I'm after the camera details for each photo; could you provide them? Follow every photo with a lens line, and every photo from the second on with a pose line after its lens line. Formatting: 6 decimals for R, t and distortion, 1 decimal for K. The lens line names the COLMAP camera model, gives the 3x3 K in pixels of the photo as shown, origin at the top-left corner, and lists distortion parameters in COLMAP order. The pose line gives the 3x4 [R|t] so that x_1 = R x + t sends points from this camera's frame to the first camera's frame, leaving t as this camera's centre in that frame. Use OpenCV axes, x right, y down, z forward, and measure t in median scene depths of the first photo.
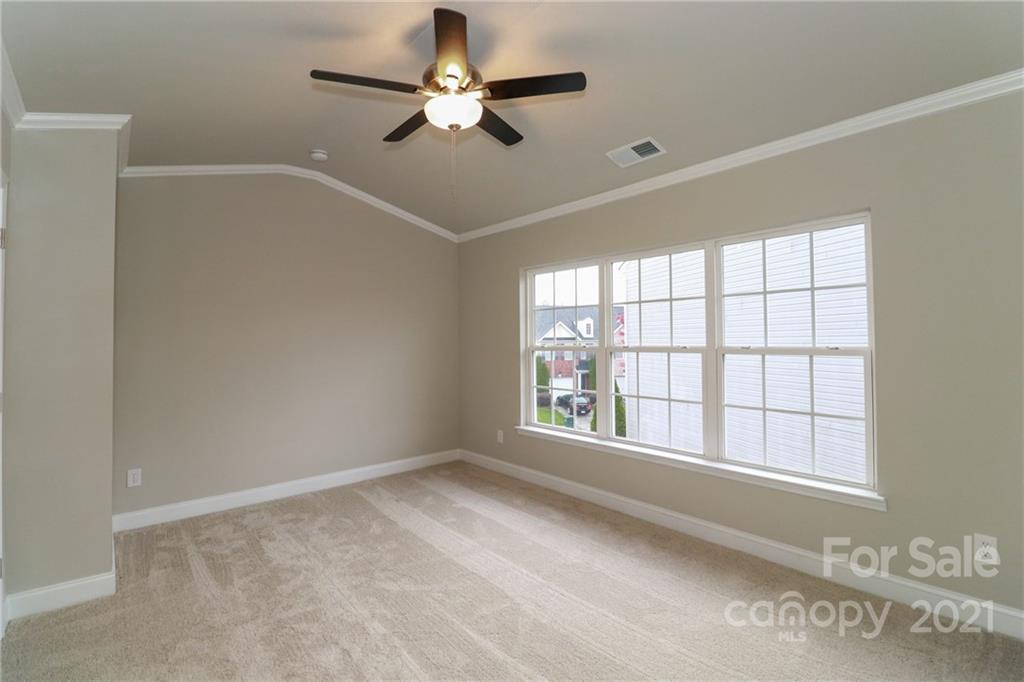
lens RADIAL K [[473.1, 0, 512.0], [0, 473.1, 324.8], [0, 0, 1]] dist [0.002560, -0.012065]
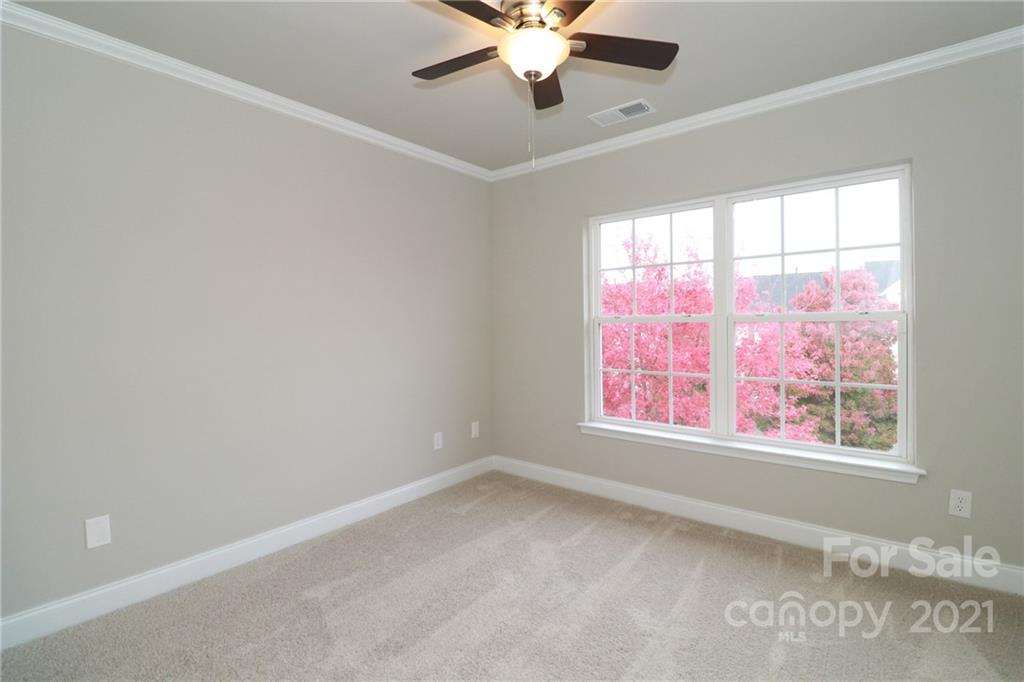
lens RADIAL K [[485.8, 0, 511.0], [0, 485.8, 308.7], [0, 0, 1]] dist [-0.012917, 0.000161]
pose [[0.986371, -0.020131, 0.163302, -0.208527], [0.016490, 0.999585, 0.023620, 0.009179], [-0.163709, -0.020605, 0.986293, 0.234397]]
